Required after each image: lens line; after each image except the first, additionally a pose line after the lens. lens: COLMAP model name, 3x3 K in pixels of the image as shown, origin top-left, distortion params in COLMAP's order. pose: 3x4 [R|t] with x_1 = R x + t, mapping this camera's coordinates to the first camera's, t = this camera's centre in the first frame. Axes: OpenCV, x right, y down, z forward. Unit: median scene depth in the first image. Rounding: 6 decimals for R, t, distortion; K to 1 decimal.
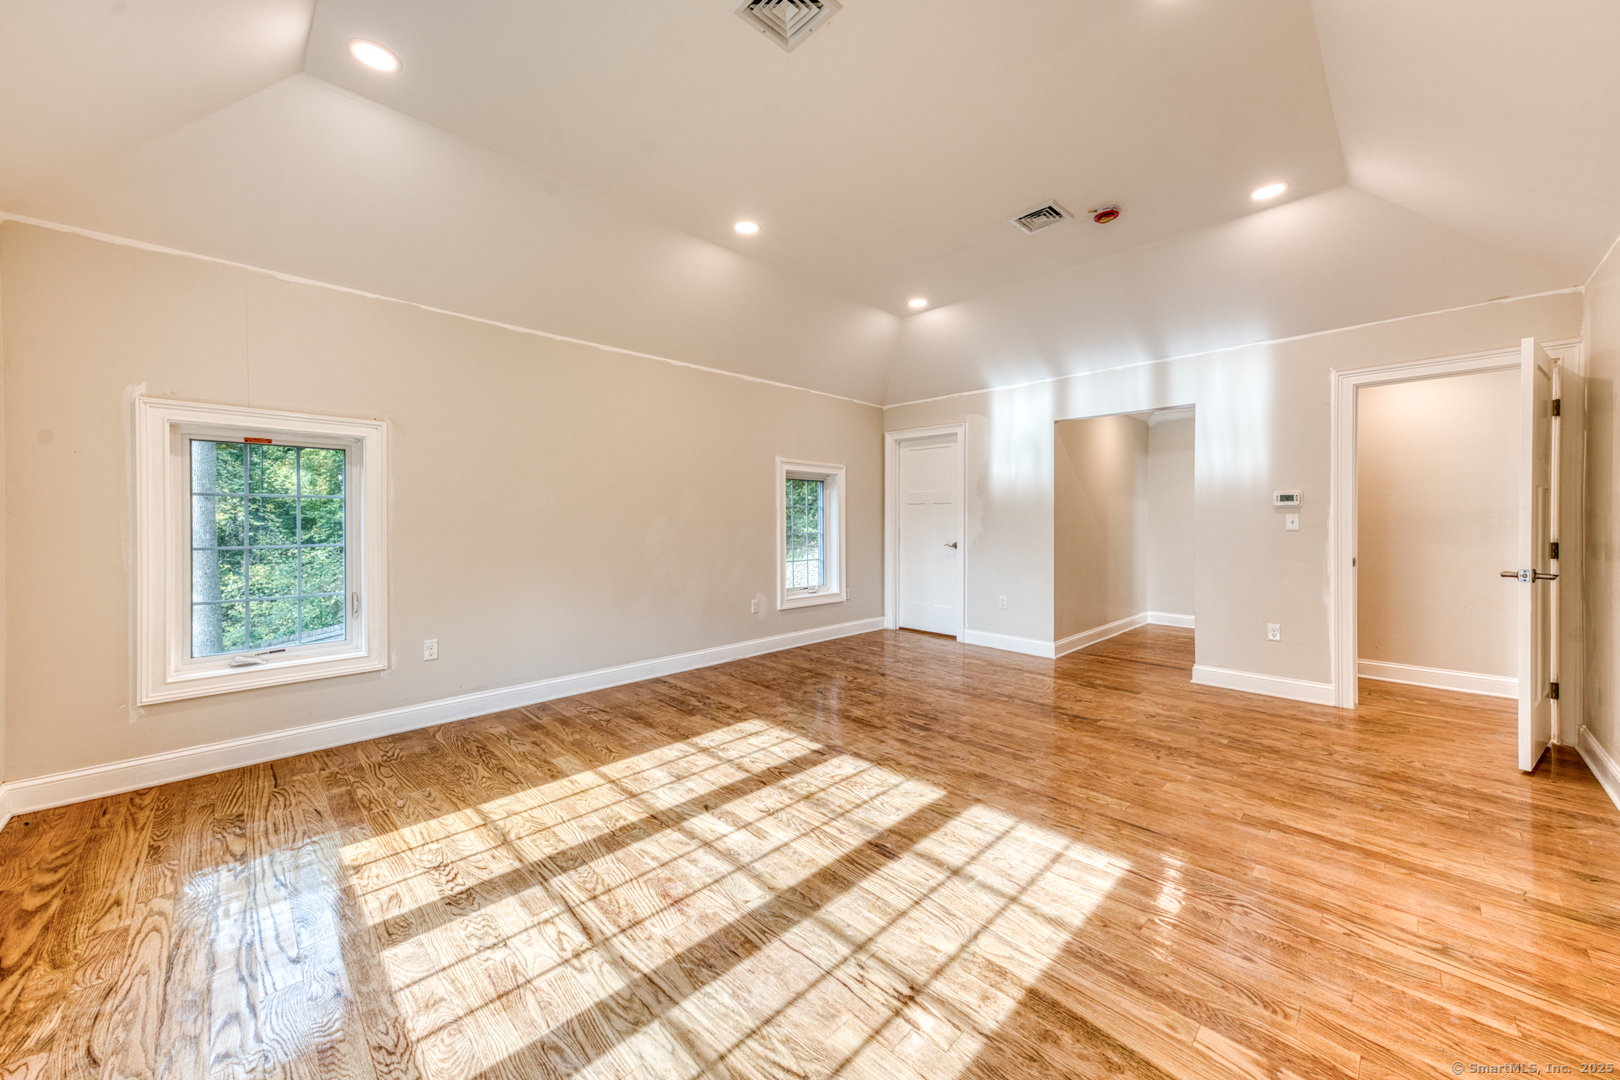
lens RADIAL K [[579.7, 0, 806.1], [0, 579.7, 533.5], [0, 0, 1]] dist [0.020922, -0.003418]
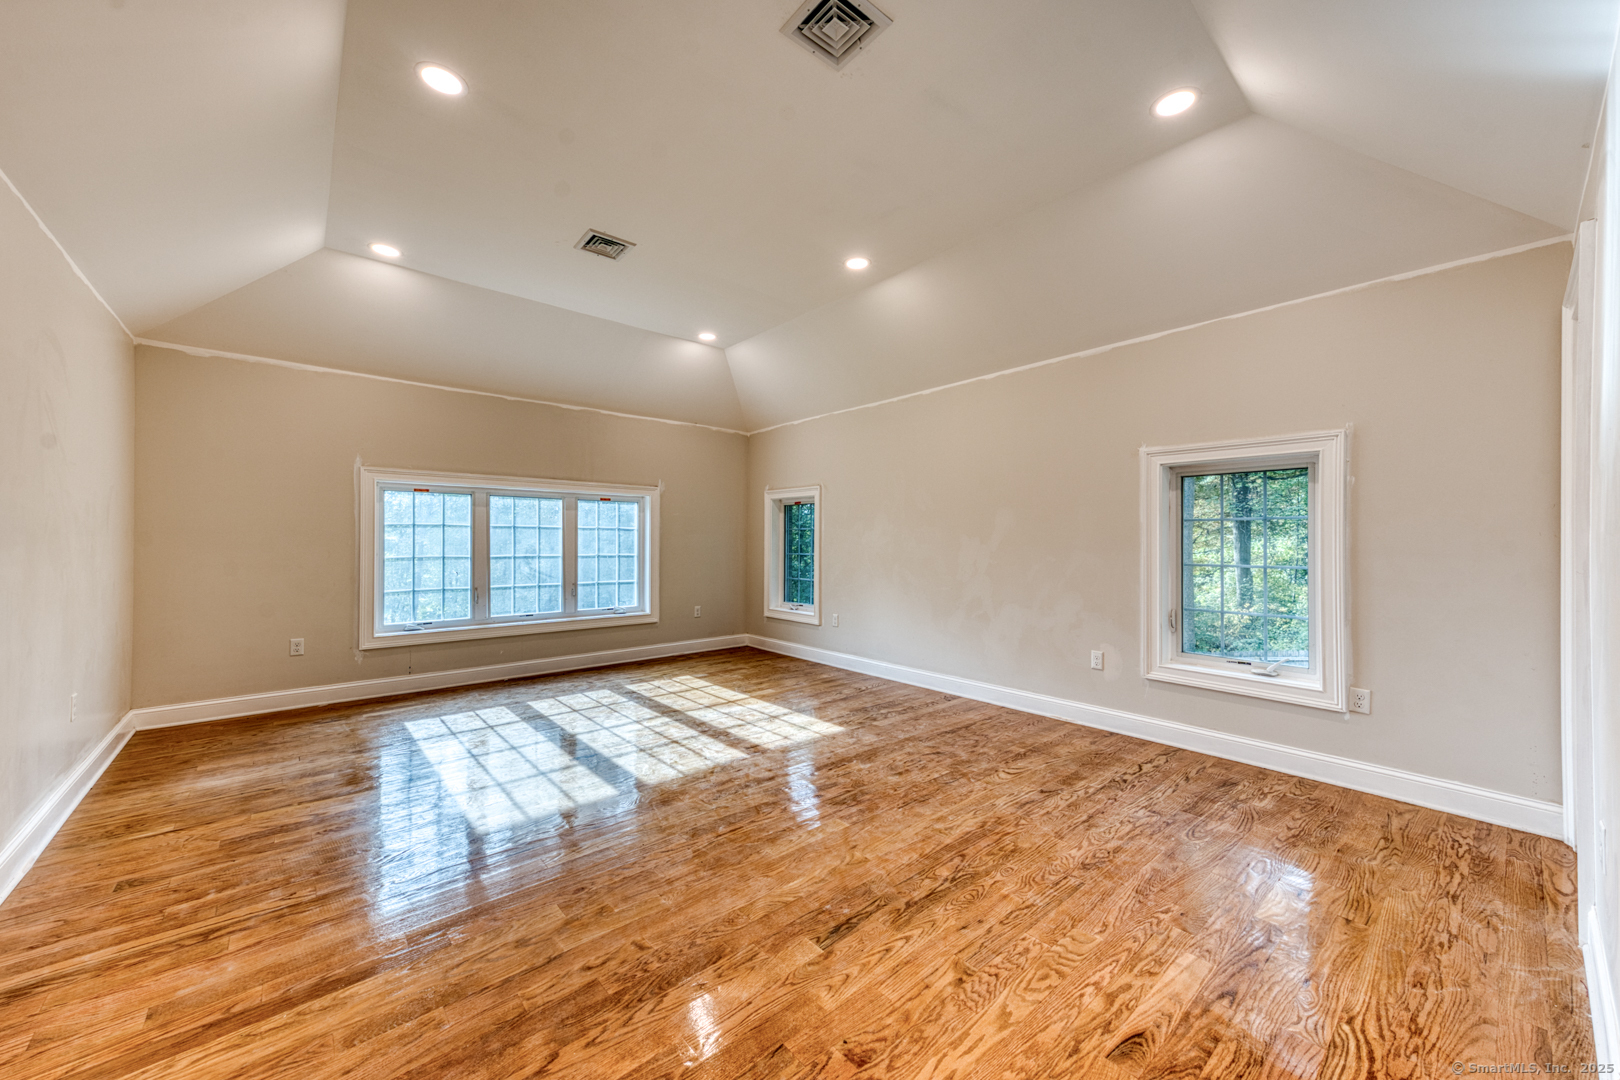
lens RADIAL K [[579.7, 0, 806.1], [0, 579.7, 533.5], [0, 0, 1]] dist [0.020922, -0.003418]
pose [[-0.041104, -0.012245, -0.999080, 1.158710], [-0.030703, 0.999468, -0.010987, -0.023994], [0.998683, 0.030223, -0.041458, 1.155738]]
